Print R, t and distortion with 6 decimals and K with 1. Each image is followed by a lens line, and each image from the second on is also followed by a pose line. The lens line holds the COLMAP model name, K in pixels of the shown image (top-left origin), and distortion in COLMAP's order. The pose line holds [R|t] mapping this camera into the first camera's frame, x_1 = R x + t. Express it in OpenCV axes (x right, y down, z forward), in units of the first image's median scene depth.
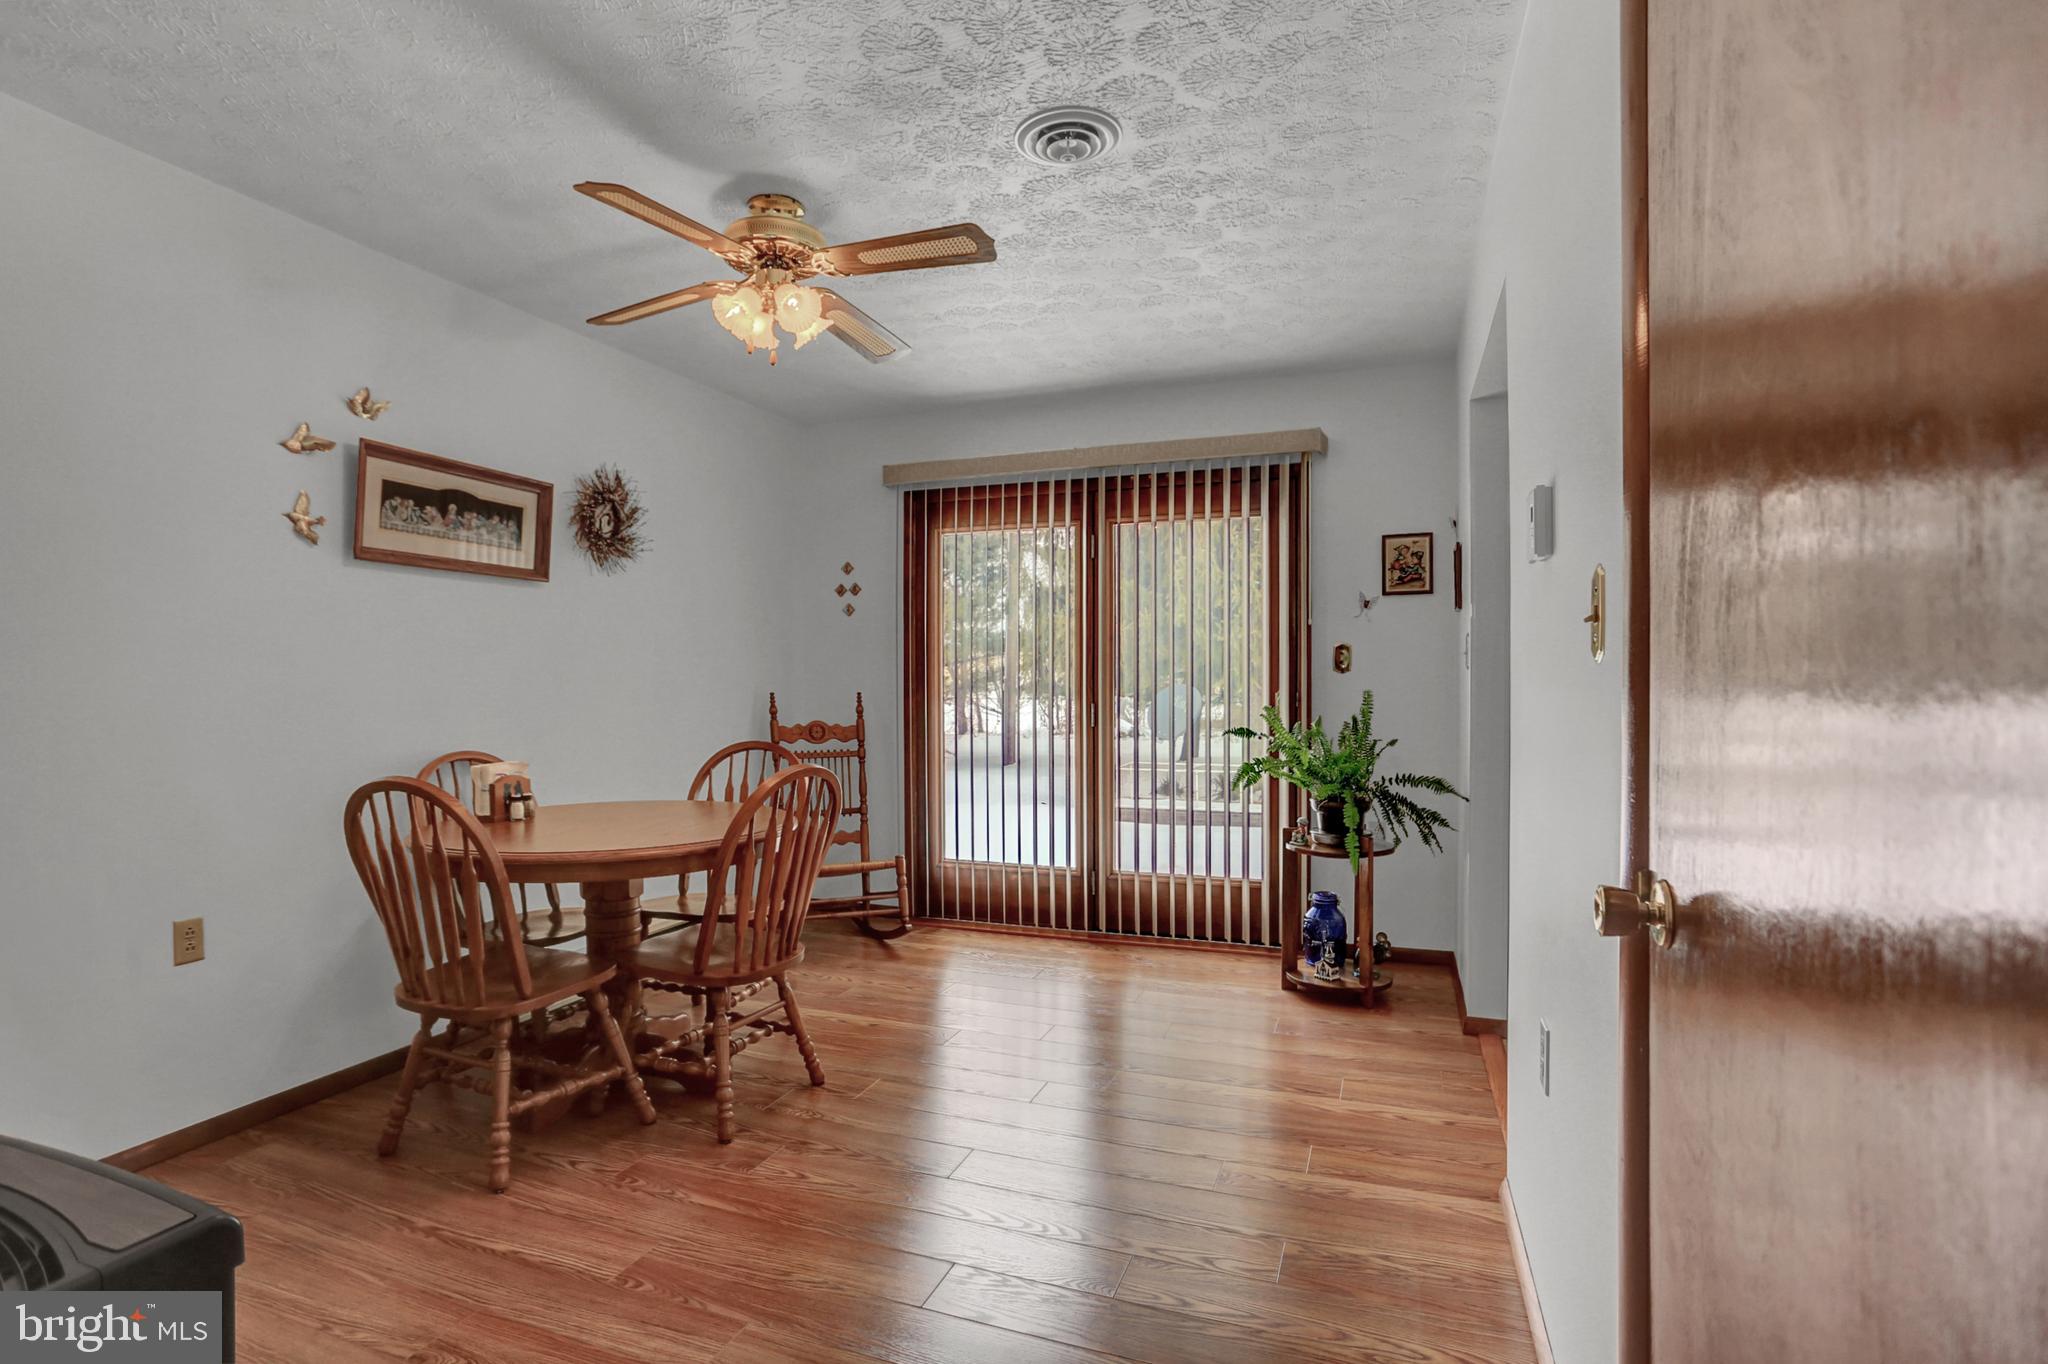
lens RADIAL K [[1004.4, 0, 1014.4], [0, 1004.4, 678.2], [0, 0, 1]] dist [-0.077725, 0.035384]
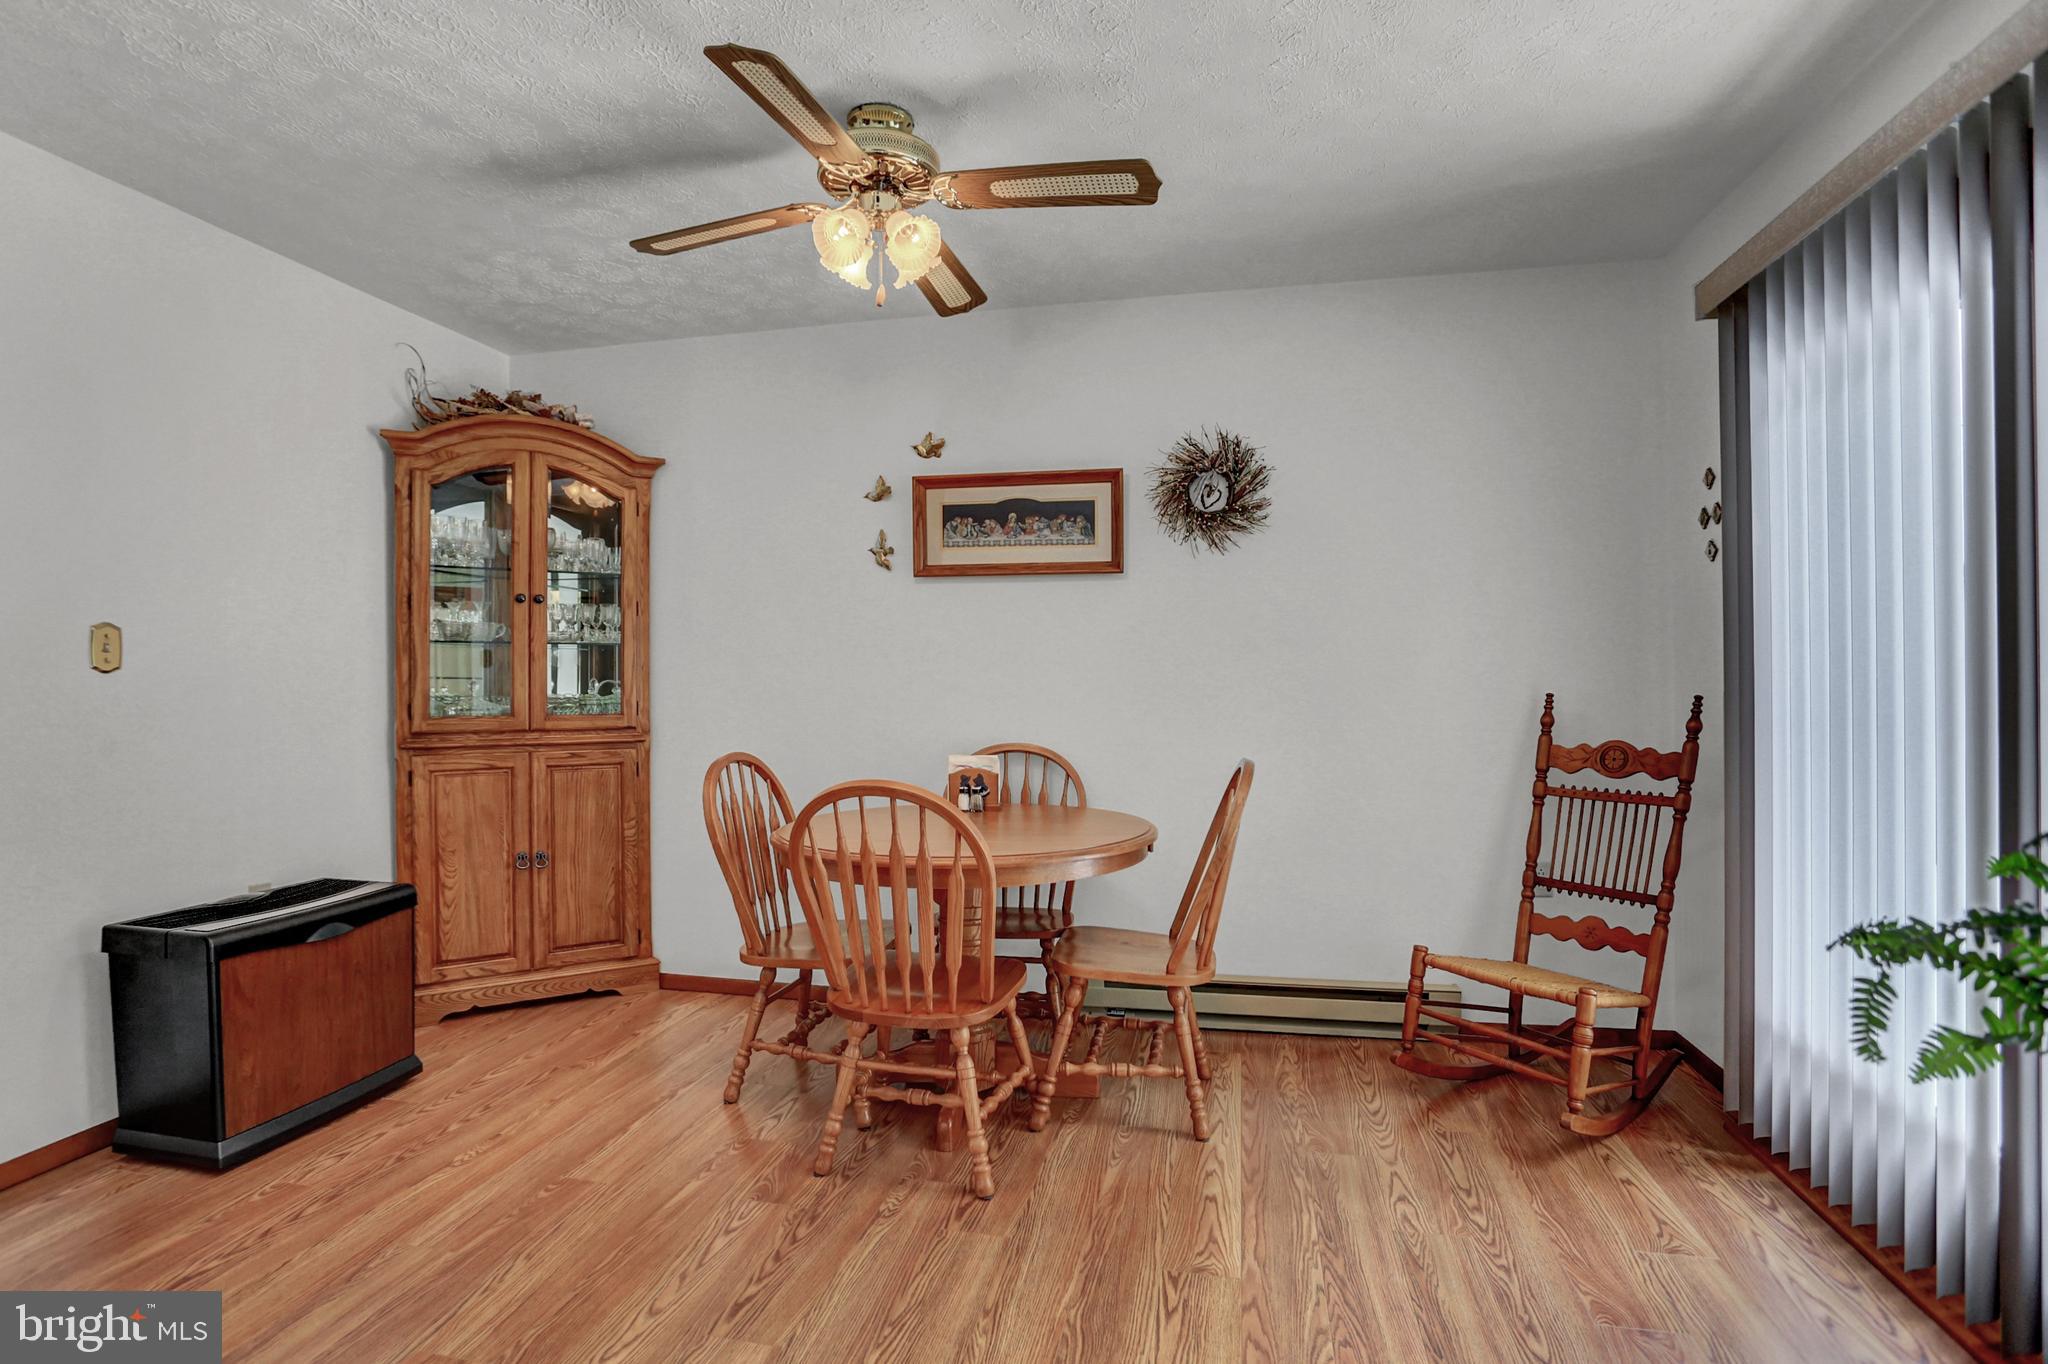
lens RADIAL K [[1031.9, 0, 1017.8], [0, 1031.9, 677.2], [0, 0, 1]] dist [-0.092249, 0.060355]
pose [[0.145928, 0.001122, -0.989295, 0.551916], [0.006717, 0.999975, 0.002125, 0.000322], [0.989272, -0.006956, 0.145916, 0.852849]]
